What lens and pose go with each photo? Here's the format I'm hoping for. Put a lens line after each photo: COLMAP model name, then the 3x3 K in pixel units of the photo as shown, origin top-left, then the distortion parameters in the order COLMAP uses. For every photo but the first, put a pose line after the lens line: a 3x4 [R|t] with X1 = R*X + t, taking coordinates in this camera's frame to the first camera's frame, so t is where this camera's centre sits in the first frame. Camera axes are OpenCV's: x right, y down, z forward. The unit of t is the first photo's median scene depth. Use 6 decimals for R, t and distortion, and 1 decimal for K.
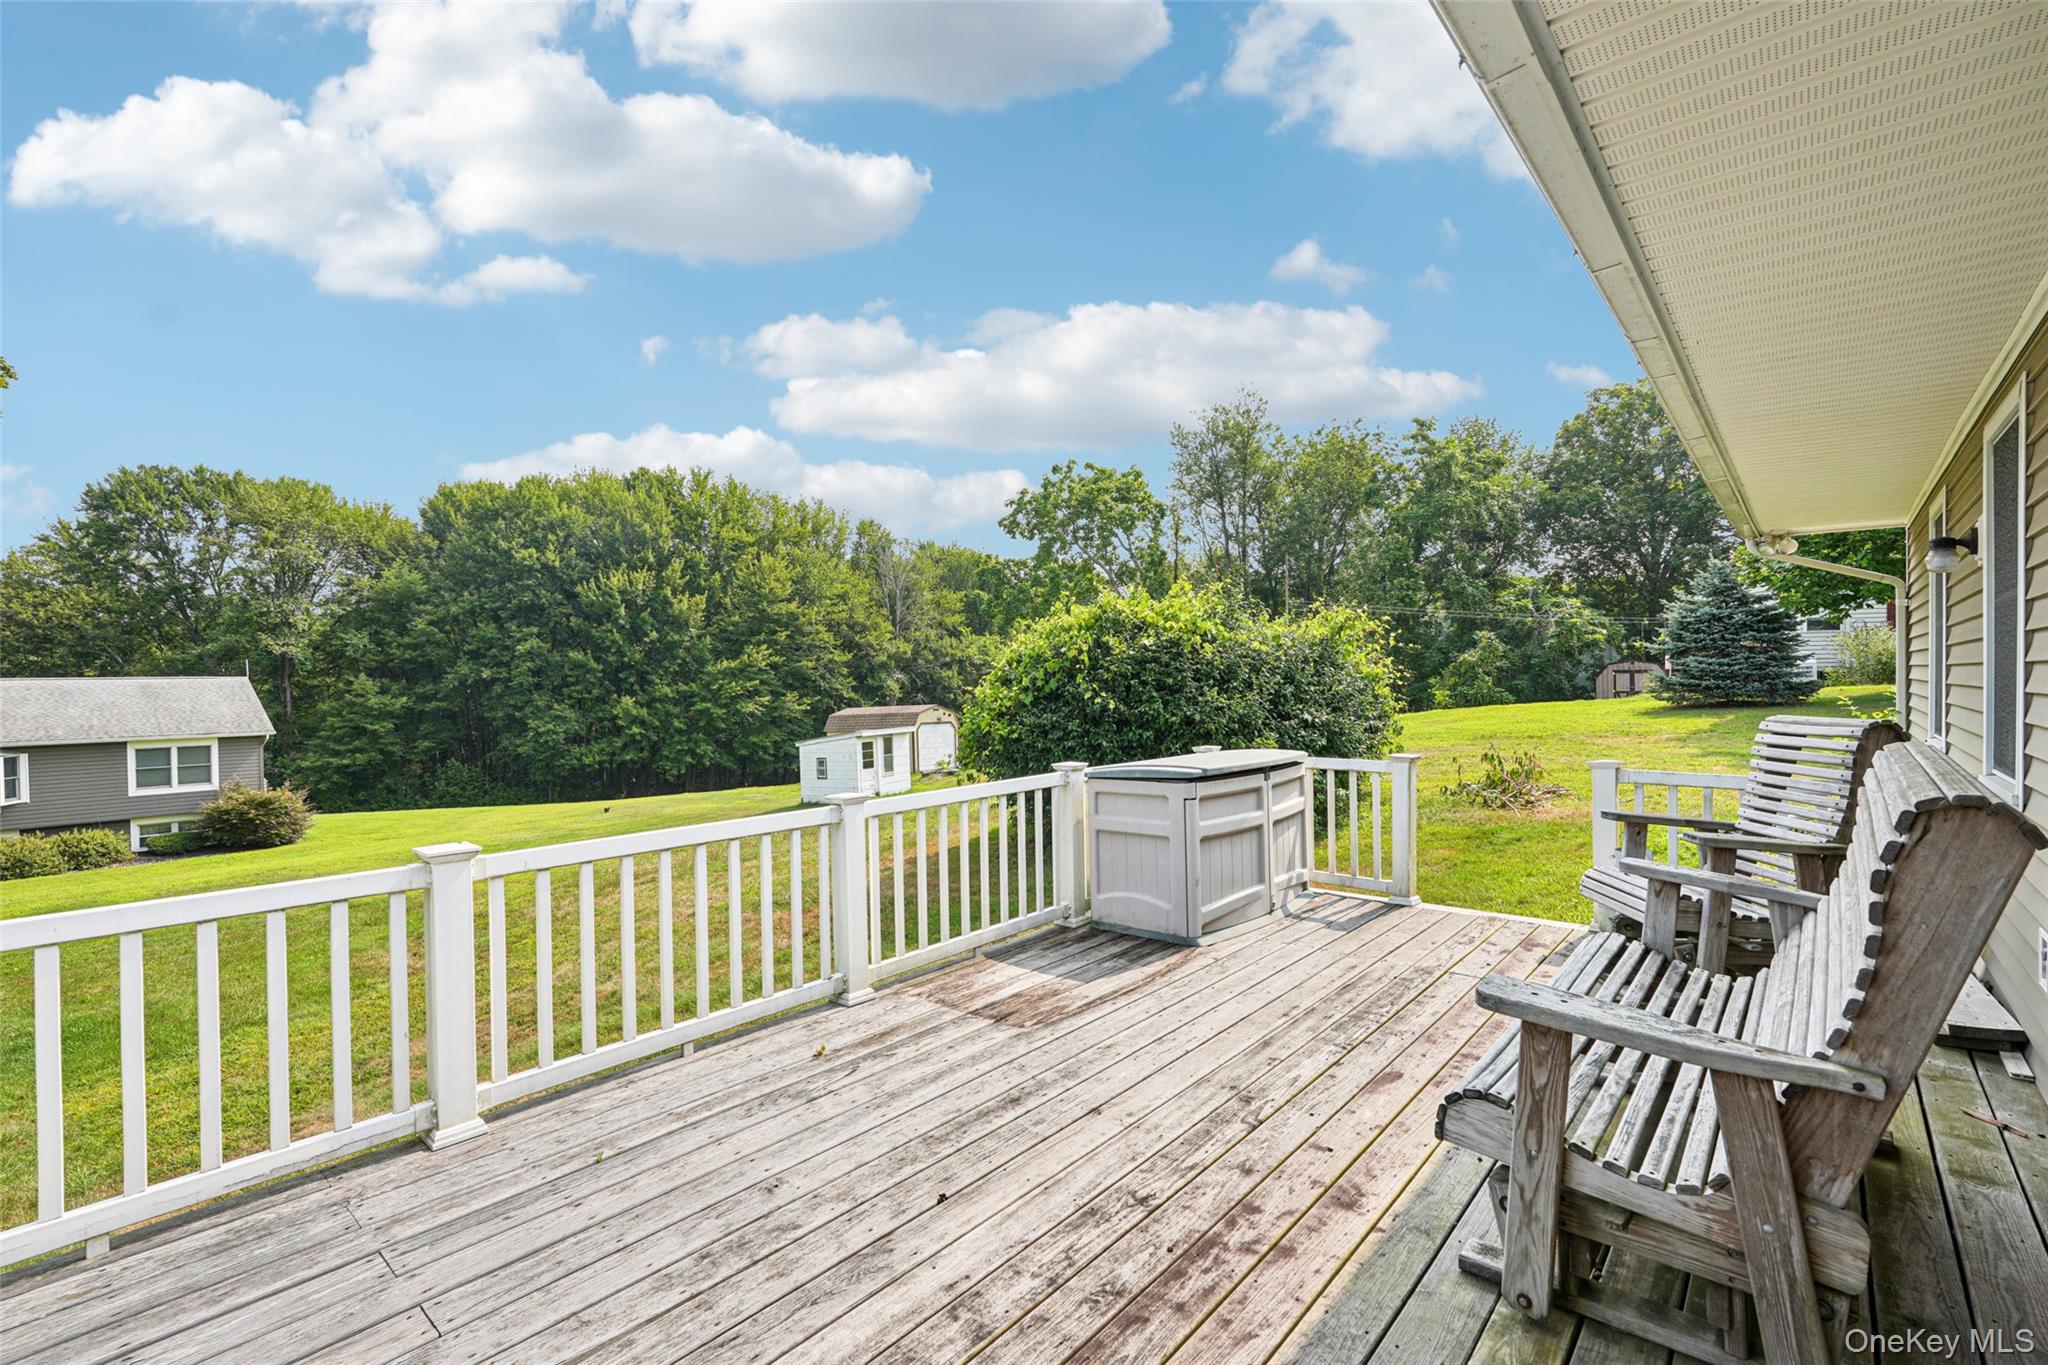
lens RADIAL K [[915.8, 0, 1024.0], [0, 915.8, 682.5], [0, 0, 1]] dist [-0.022675, 0.014500]
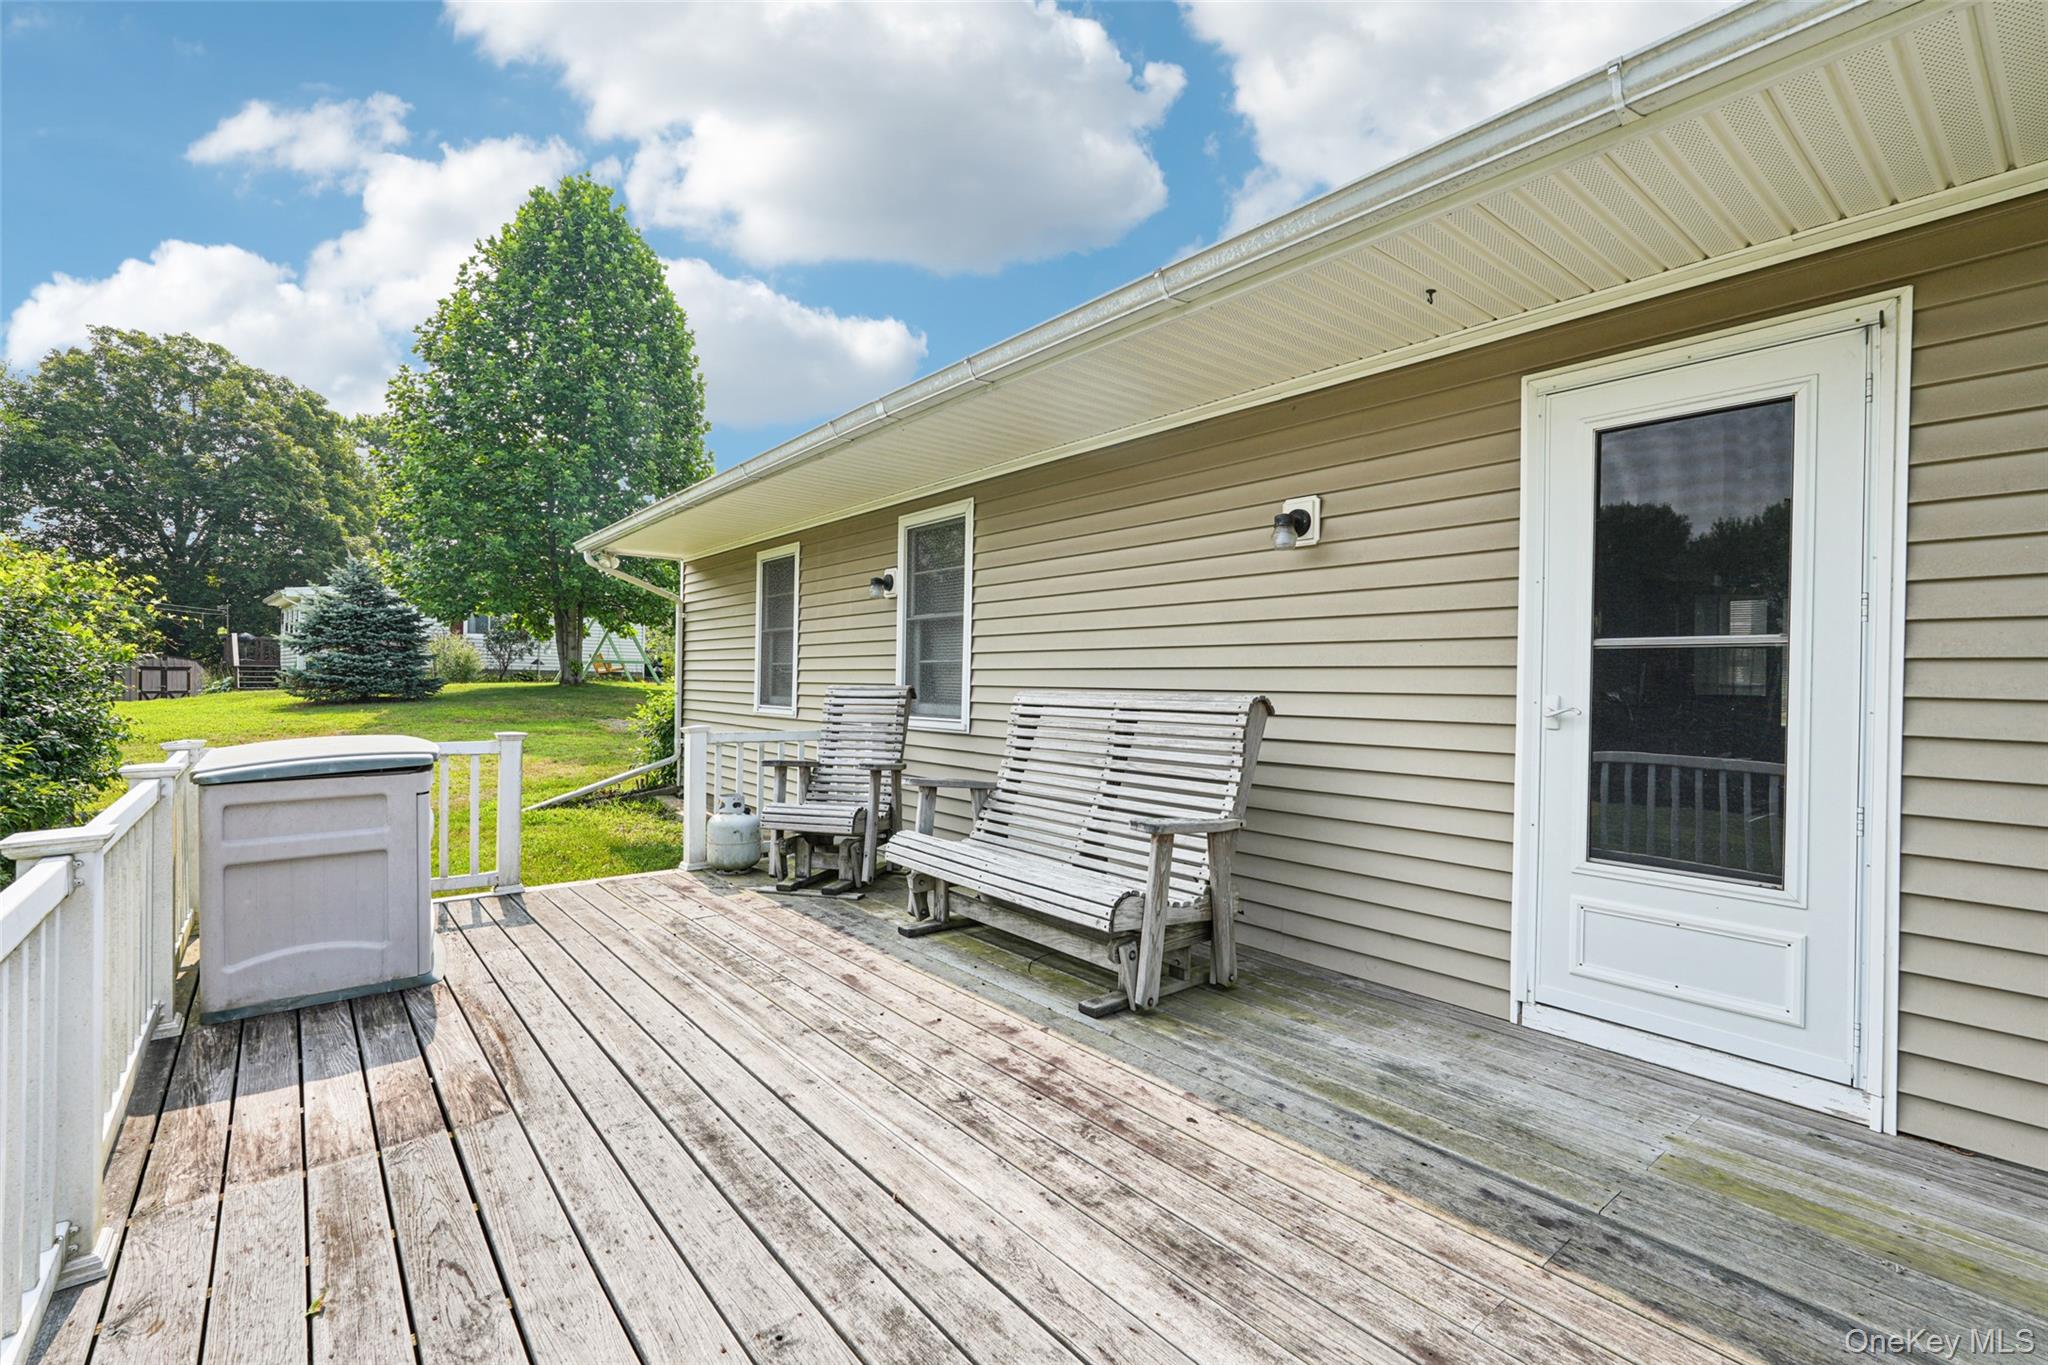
lens RADIAL K [[915.8, 0, 1024.0], [0, 915.8, 682.5], [0, 0, 1]] dist [-0.022675, 0.014500]
pose [[0.174889, 0.013242, 0.984499, -0.184469], [-0.009918, 0.999883, -0.011687, 0.014897], [-0.984538, -0.007721, 0.175000, 0.143218]]
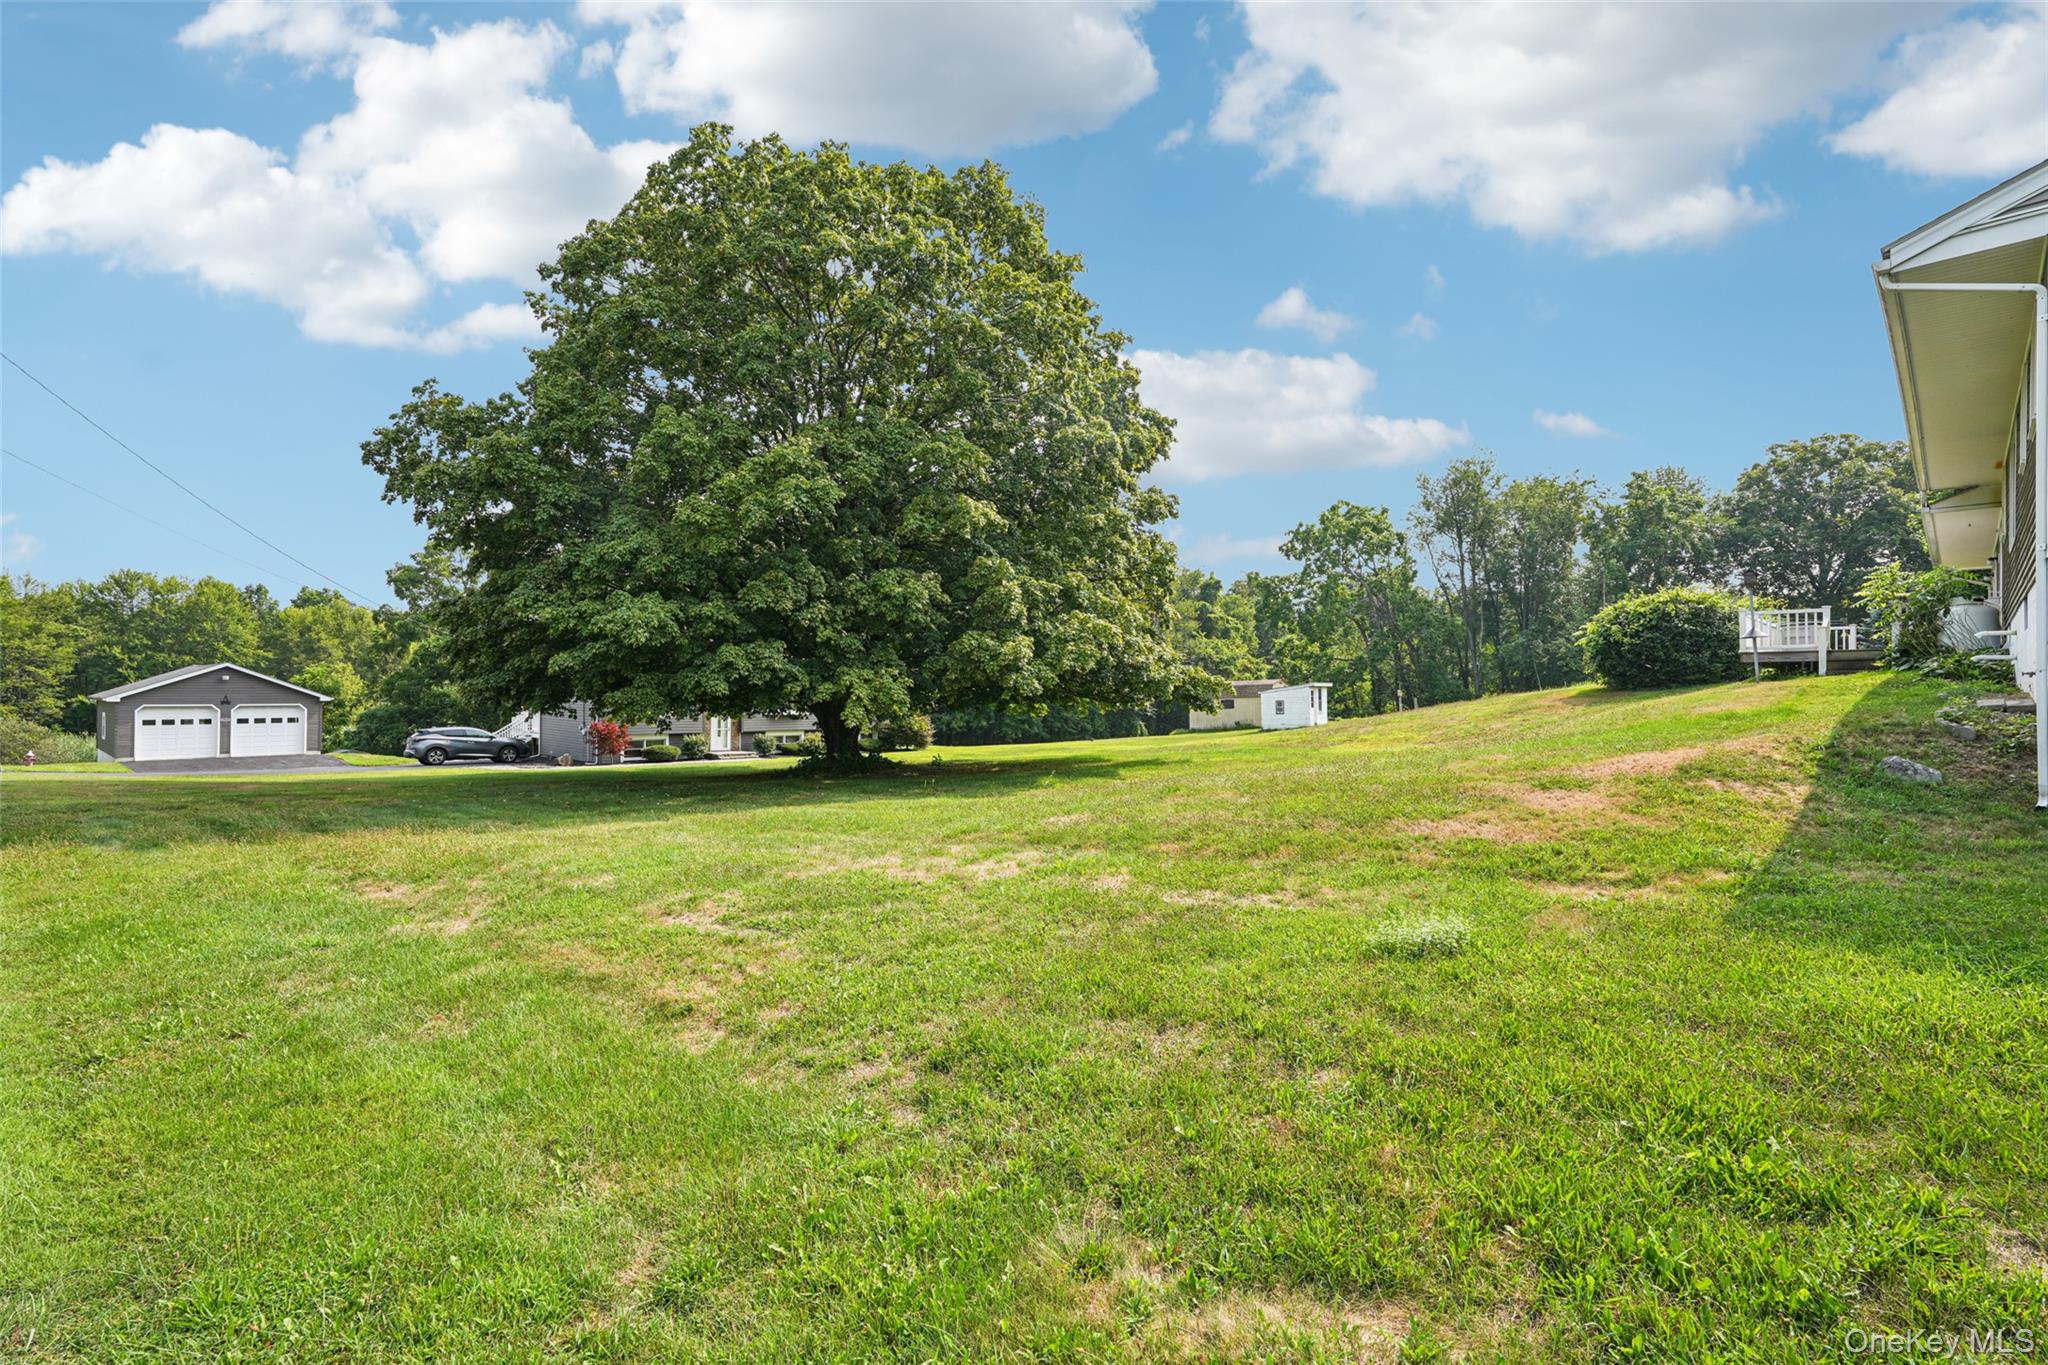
lens RADIAL K [[915.8, 0, 1024.0], [0, 915.8, 682.5], [0, 0, 1]] dist [-0.022675, 0.014500]
pose [[0.996108, 0.017788, -0.086328, -1.512240], [-0.019328, 0.999668, -0.017029, 0.249862], [0.085997, 0.018631, 0.996121, -1.752730]]
